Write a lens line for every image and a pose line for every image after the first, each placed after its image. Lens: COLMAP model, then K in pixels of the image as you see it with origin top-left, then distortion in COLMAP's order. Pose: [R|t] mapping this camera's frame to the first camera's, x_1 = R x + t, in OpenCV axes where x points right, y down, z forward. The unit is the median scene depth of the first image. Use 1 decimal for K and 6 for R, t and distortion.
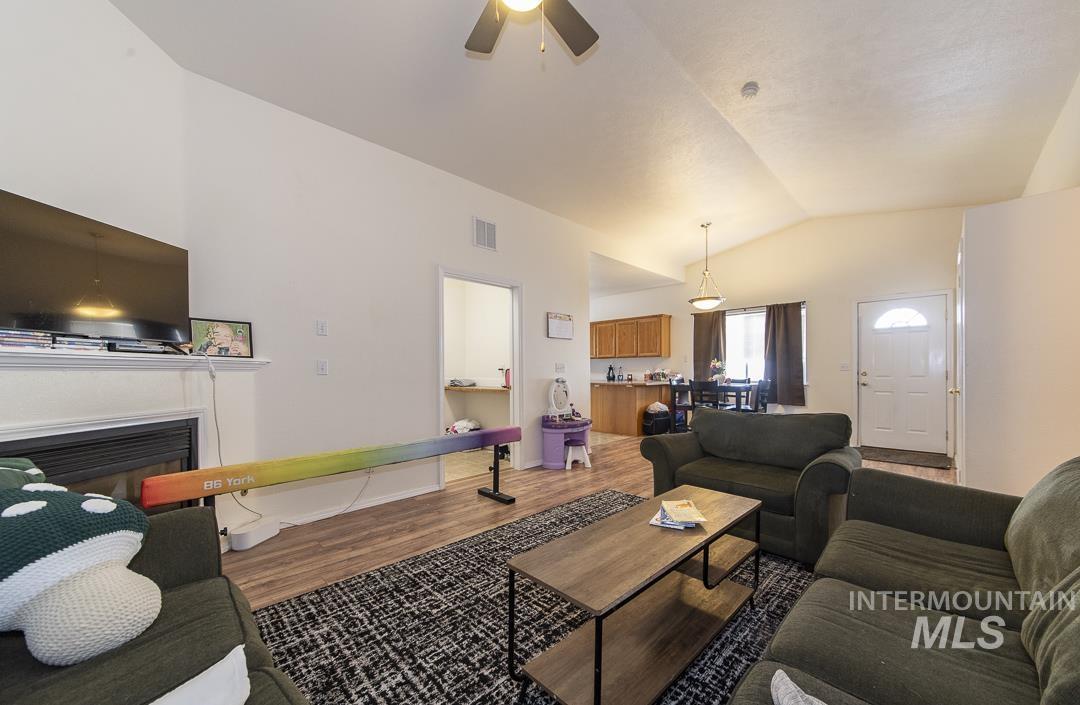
lens RADIAL K [[395.9, 0, 541.4], [0, 395.9, 362.4], [0, 0, 1]] dist [0.000022, 0.000000]
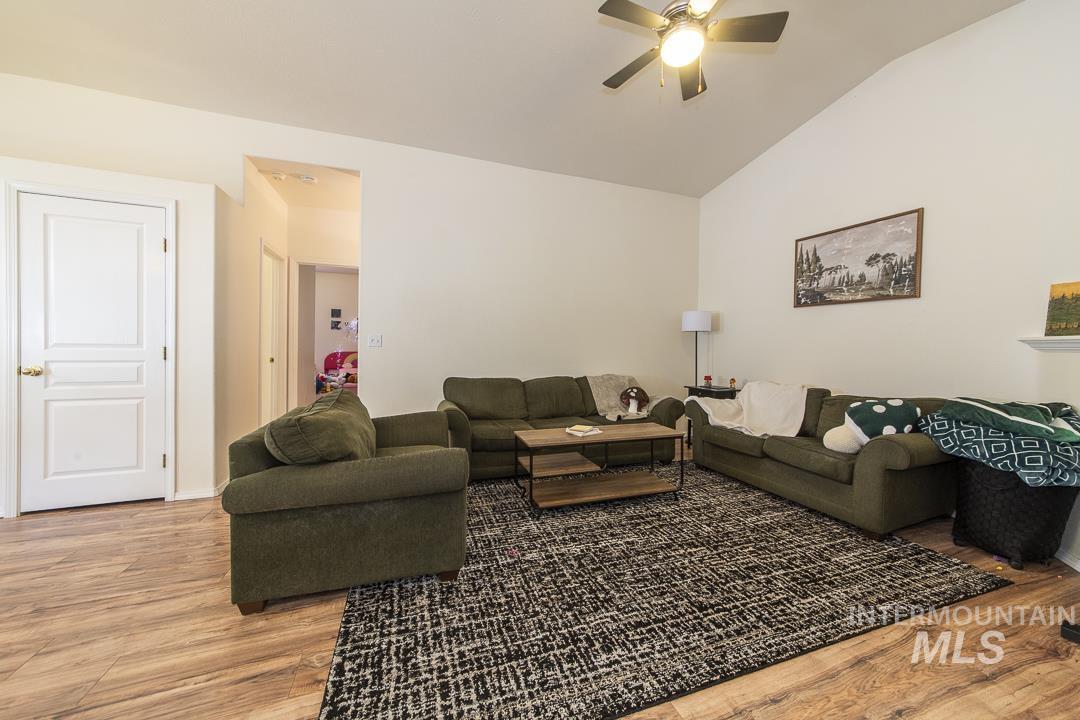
lens RADIAL K [[376.3, 0, 538.6], [0, 376.3, 354.7], [0, 0, 1]] dist [-0.000941, -0.000007]
pose [[-0.915167, -0.016014, 0.402757, -0.121742], [-0.016734, 0.999858, 0.001730, 0.037798], [-0.402727, -0.005157, -0.915305, 2.235507]]
